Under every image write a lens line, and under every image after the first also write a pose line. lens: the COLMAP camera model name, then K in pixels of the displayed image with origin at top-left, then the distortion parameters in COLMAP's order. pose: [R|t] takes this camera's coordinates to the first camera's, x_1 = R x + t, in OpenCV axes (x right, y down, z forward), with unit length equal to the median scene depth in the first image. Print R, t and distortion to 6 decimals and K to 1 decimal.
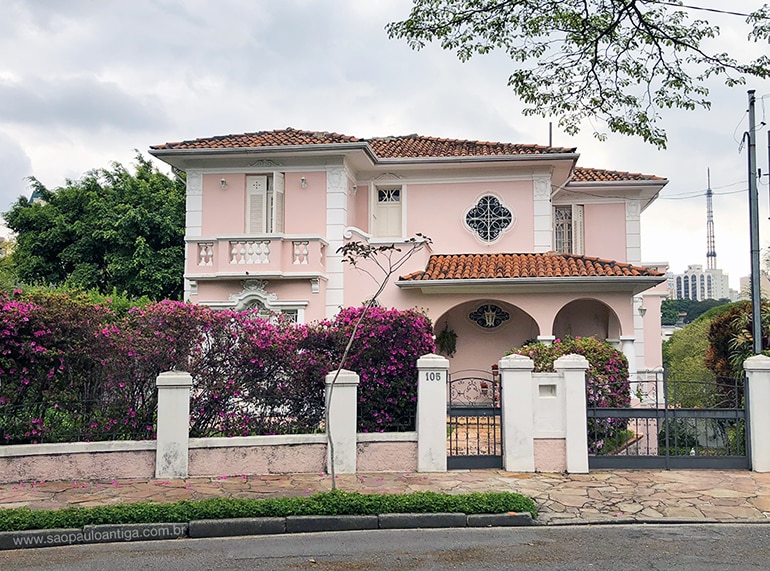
lens RADIAL K [[774.8, 0, 385.2], [0, 774.8, 283.7], [0, 0, 1]] dist [0.007860, 0.000000]
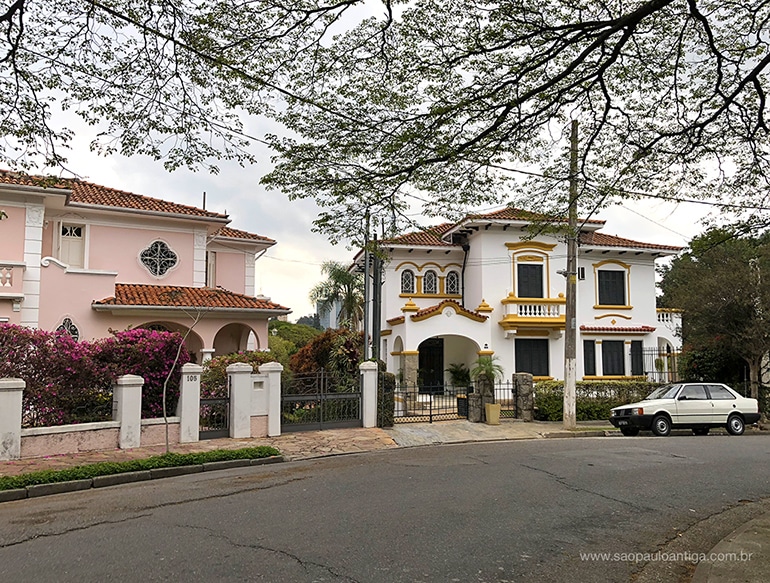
lens RADIAL K [[686.4, 0, 384.0], [0, 686.4, 297.4], [0, 0, 1]] dist [0.000494, -0.055474]
pose [[0.793576, 0.048993, 0.606495, -0.308806], [-0.048756, 0.998668, -0.016878, -0.020783], [-0.606514, -0.016176, 0.794908, -0.181962]]
